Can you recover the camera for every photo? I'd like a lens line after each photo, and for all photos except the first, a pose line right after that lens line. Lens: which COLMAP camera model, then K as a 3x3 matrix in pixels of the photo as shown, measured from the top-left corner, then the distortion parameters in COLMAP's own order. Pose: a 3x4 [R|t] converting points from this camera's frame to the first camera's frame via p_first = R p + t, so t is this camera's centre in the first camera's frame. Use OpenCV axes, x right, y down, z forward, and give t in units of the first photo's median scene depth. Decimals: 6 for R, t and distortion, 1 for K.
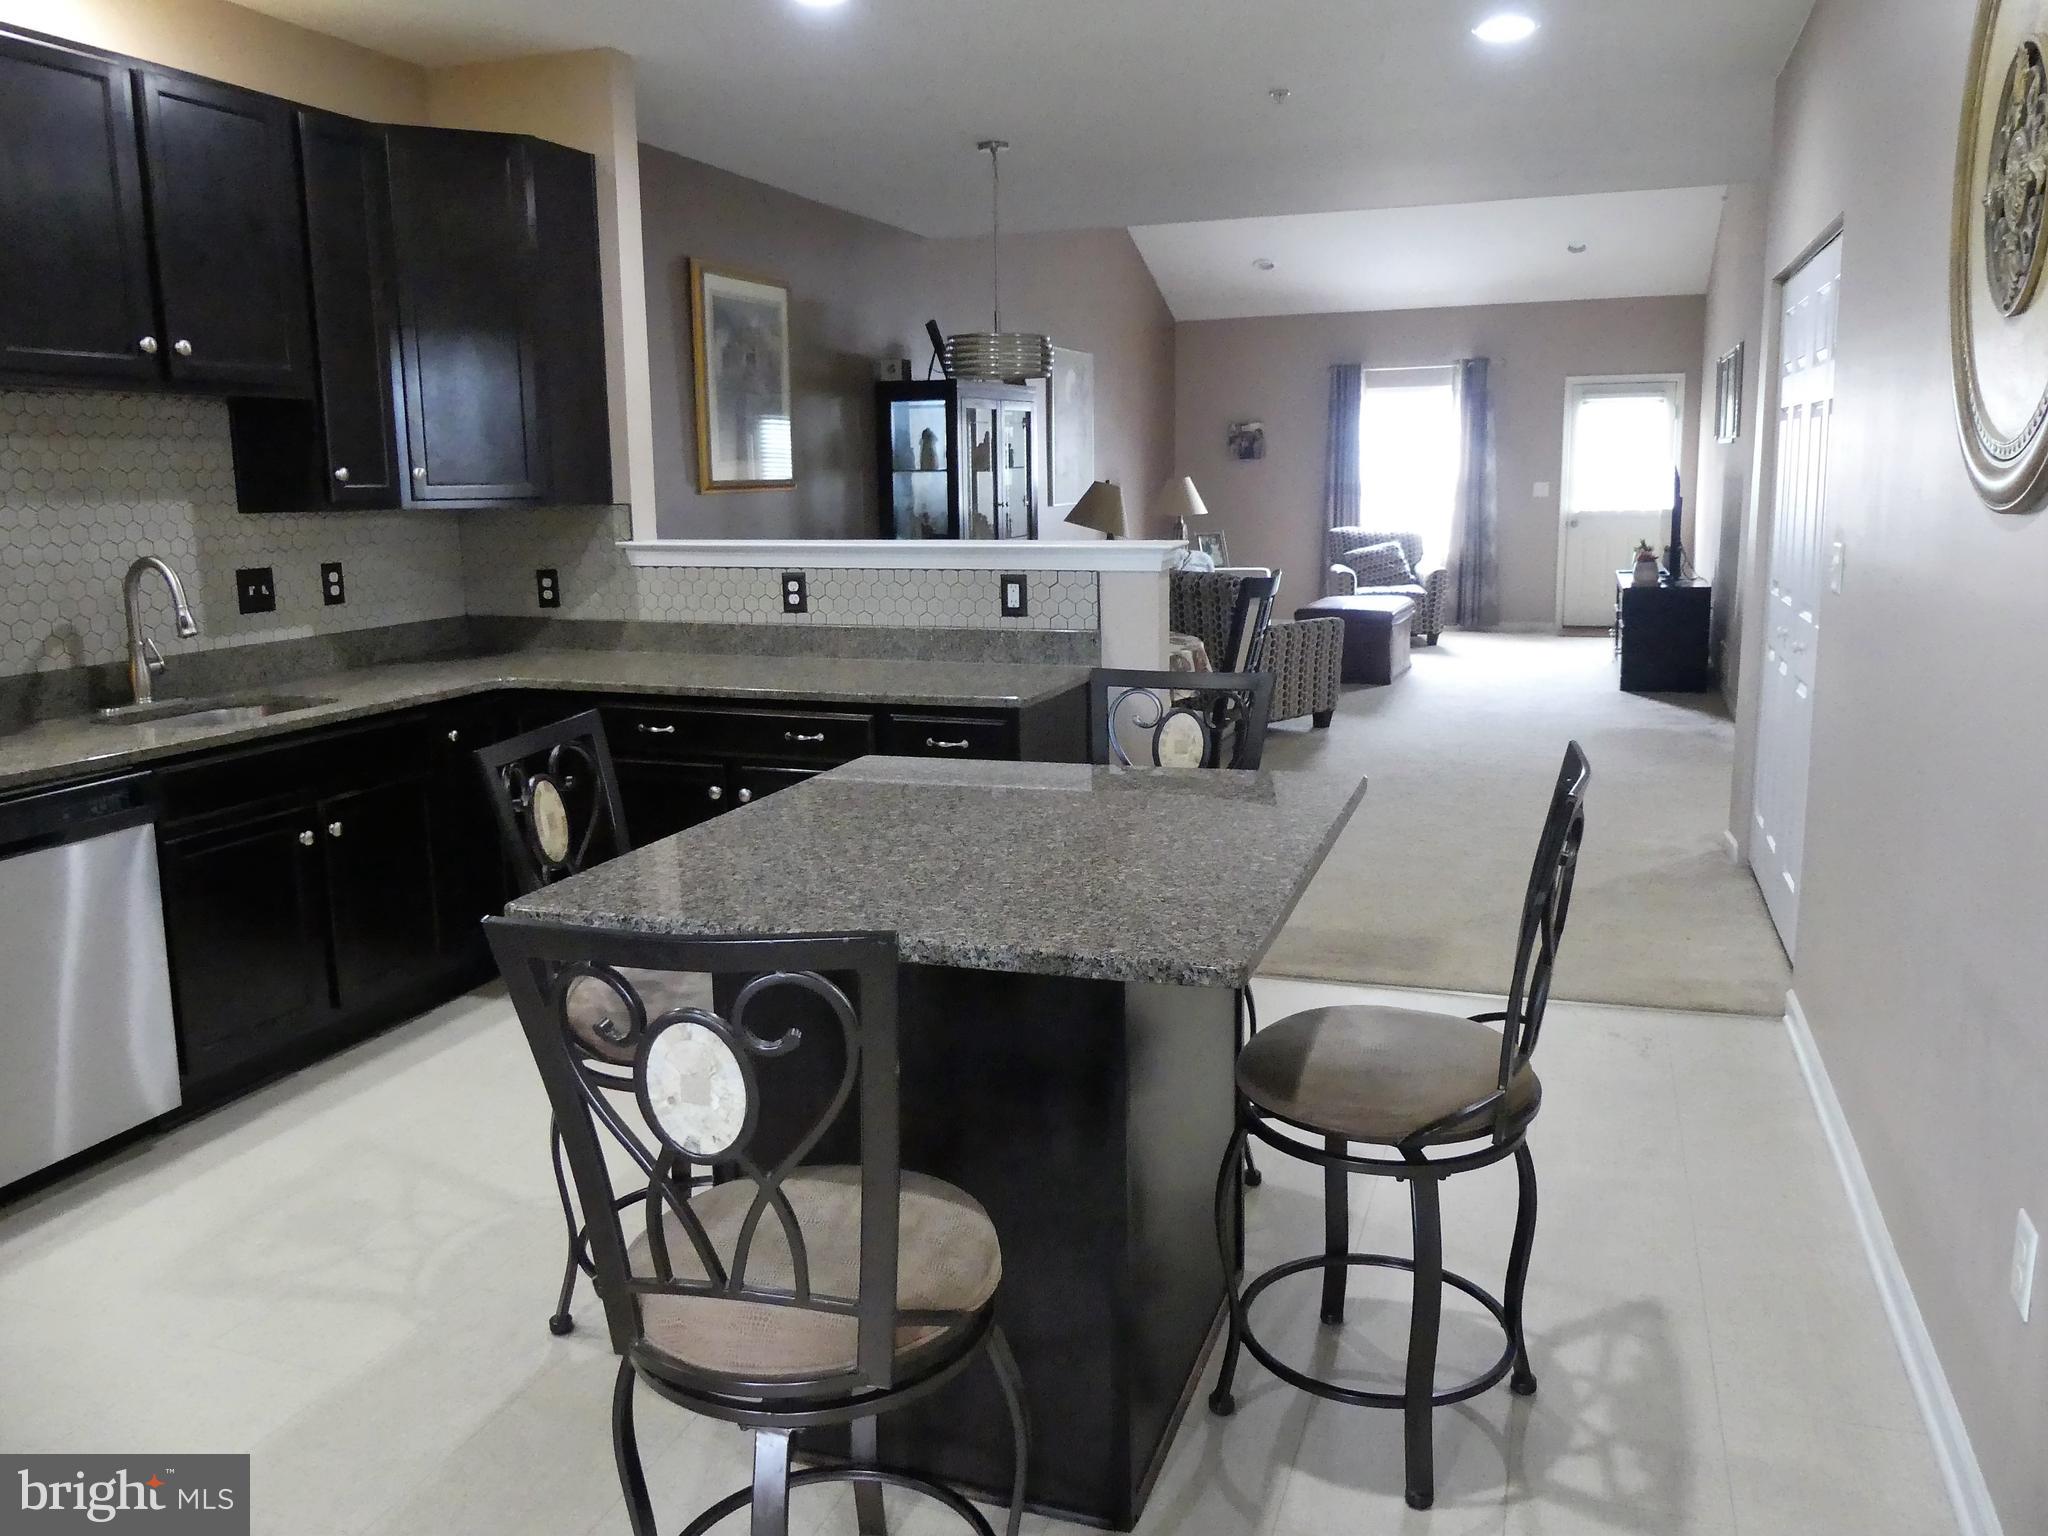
lens RADIAL K [[1573.3, 0, 1024.0], [0, 1573.3, 768.0], [0, 0, 1]] dist [-0.004640, -0.005263]
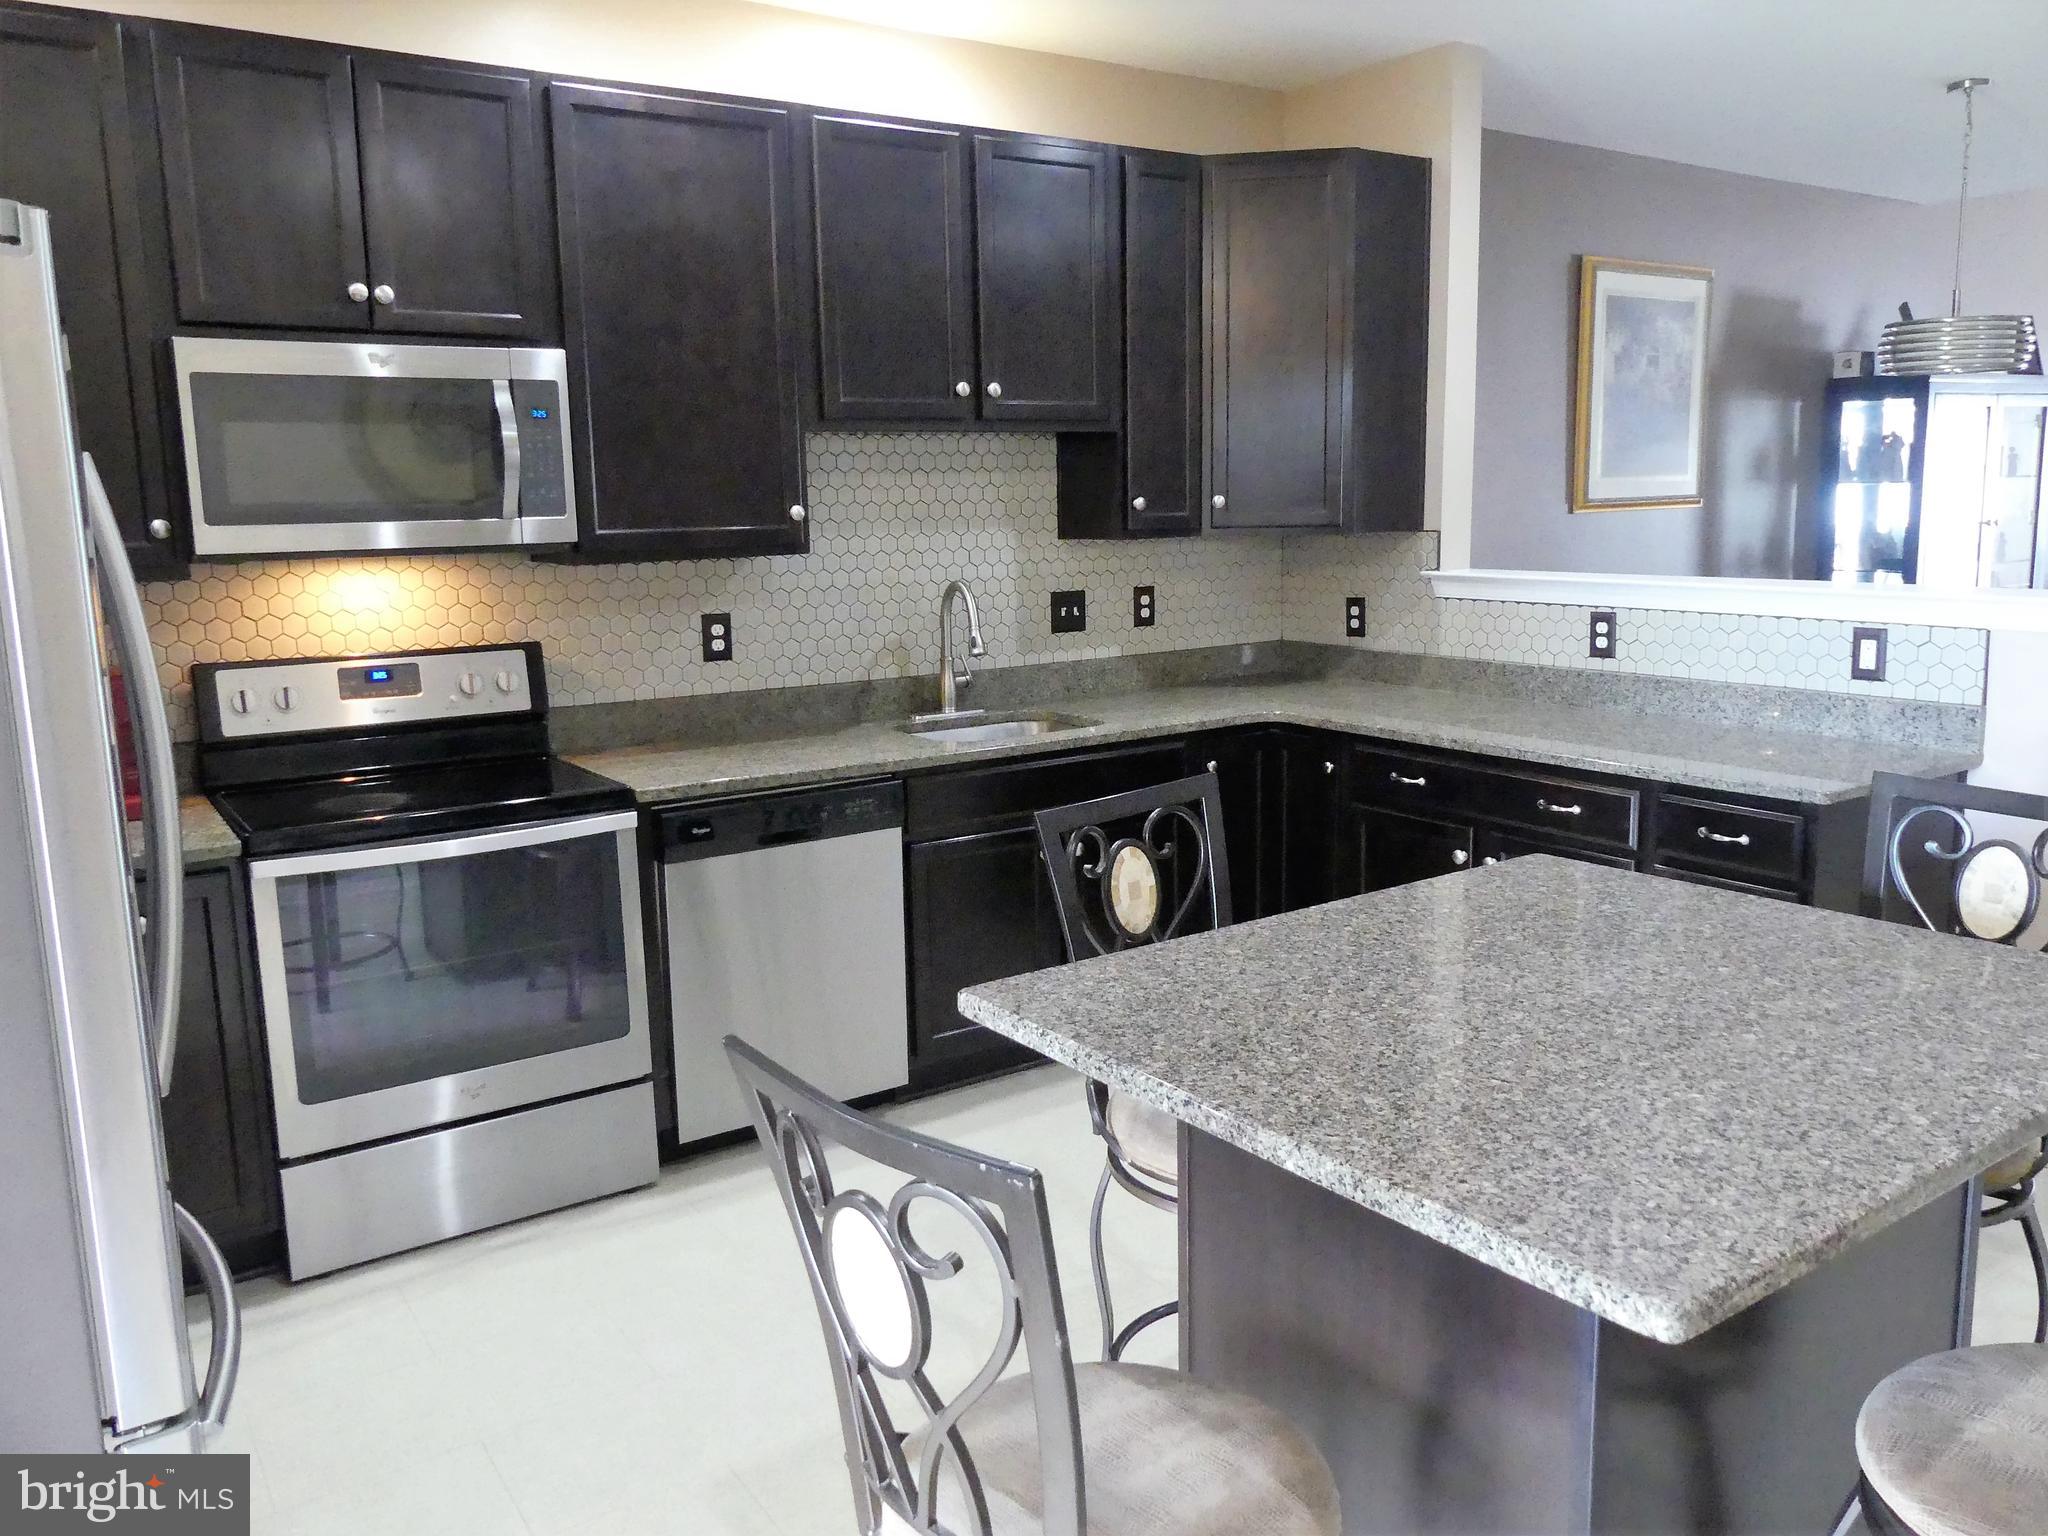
lens RADIAL K [[1557.2, 0, 1031.8], [0, 1557.2, 767.2], [0, 0, 1]] dist [-0.001639, -0.008256]
pose [[0.812687, 0.095629, -0.574800, 0.106511], [-0.095396, 0.994967, 0.030655, -0.037077], [0.574838, 0.029921, 0.817720, 0.121108]]
